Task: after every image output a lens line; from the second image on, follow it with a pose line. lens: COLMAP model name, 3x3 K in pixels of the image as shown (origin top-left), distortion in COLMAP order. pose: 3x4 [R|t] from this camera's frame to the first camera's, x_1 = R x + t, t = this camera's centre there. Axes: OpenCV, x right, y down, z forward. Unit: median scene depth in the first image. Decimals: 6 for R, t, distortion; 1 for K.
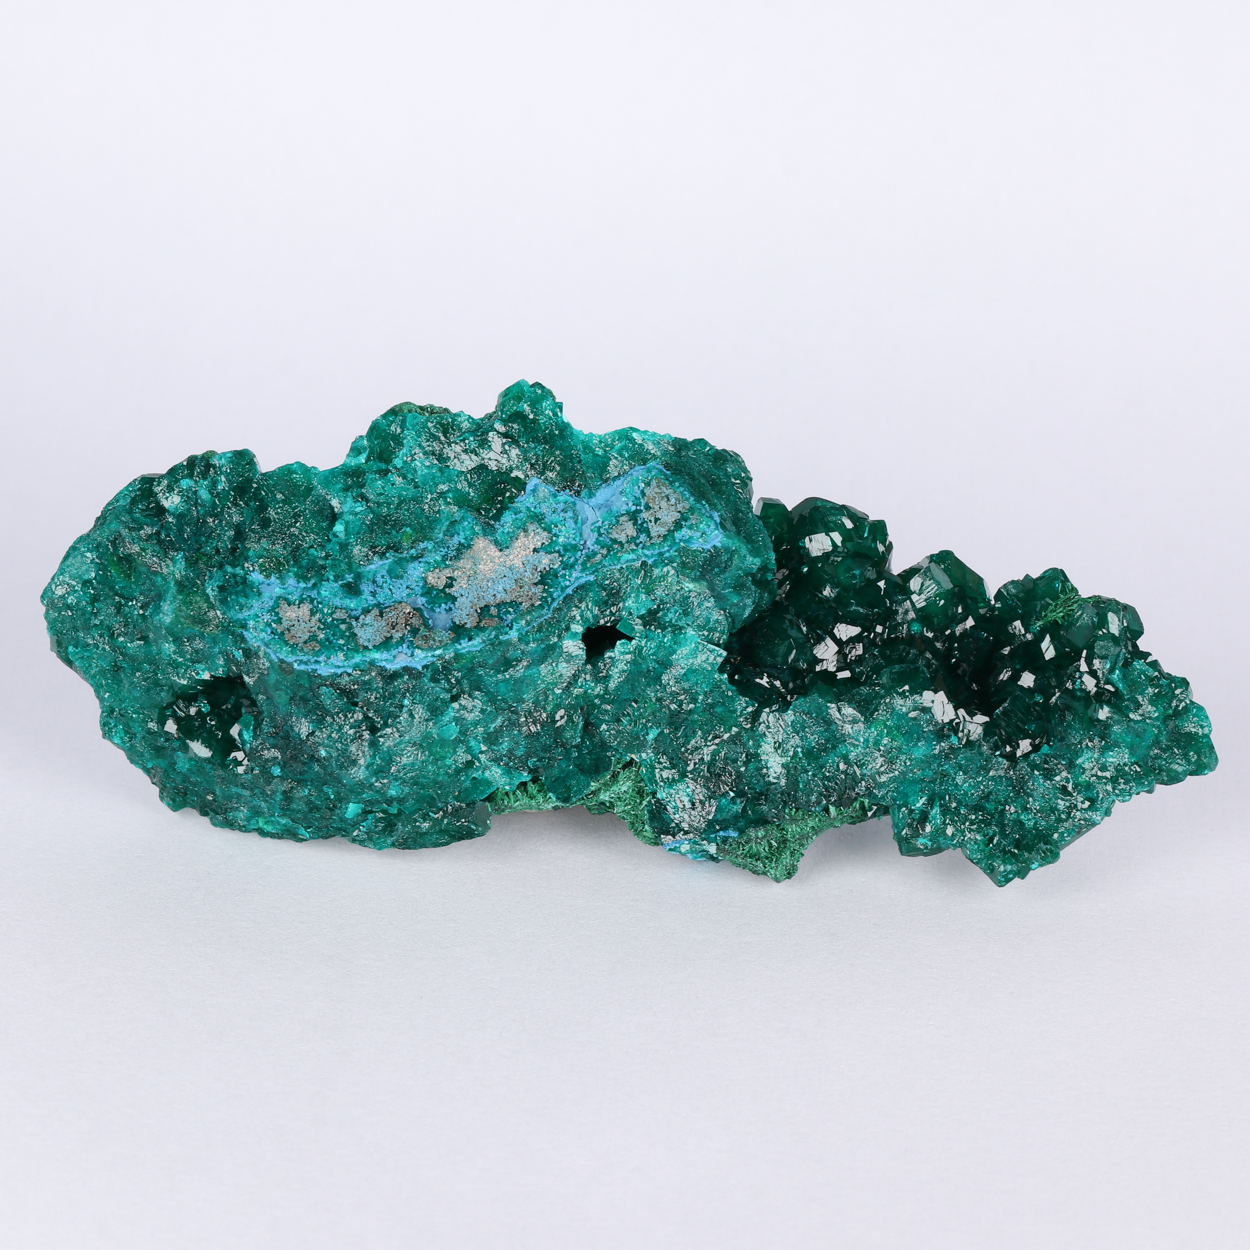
lens RADIAL K [[7967.2, 0, 625.0], [0, 7967.2, 625.0], [0, 0, 1]] dist [0.174668, -1.487296]
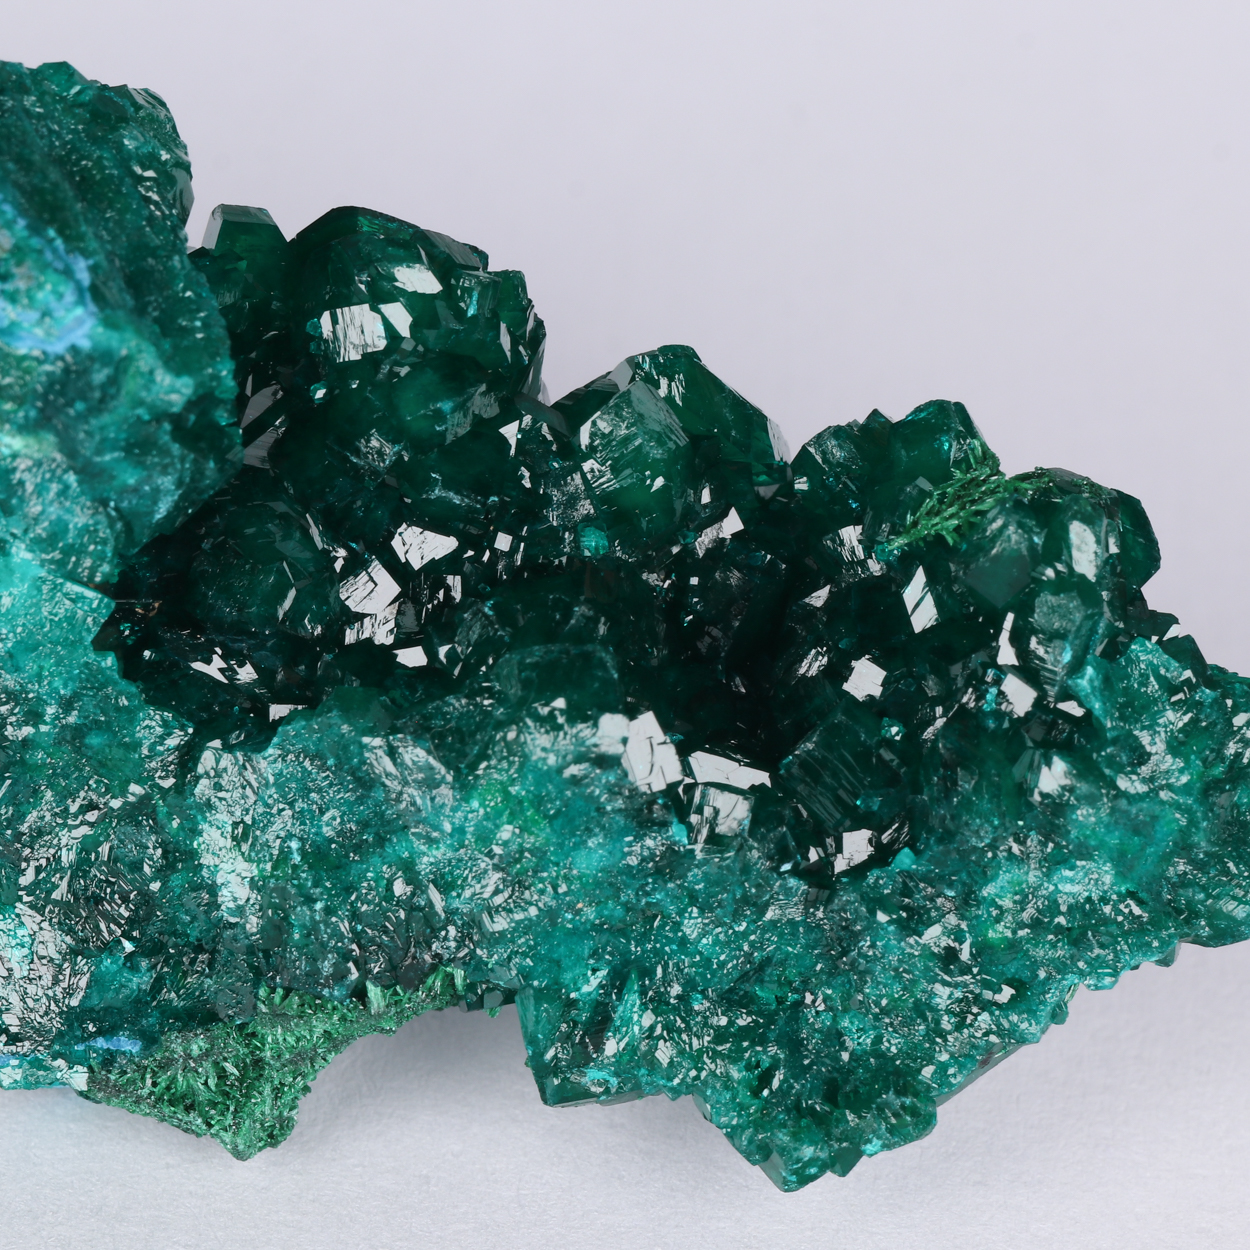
lens RADIAL K [[7967.2, 0, 625.0], [0, 7967.2, 625.0], [0, 0, 1]] dist [0.174668, -1.487296]
pose [[0.999709, 0.020223, -0.013120, 0.043590], [-0.018789, 0.994659, 0.101495, -0.036469], [0.015103, -0.101219, 0.994750, 0.601530]]
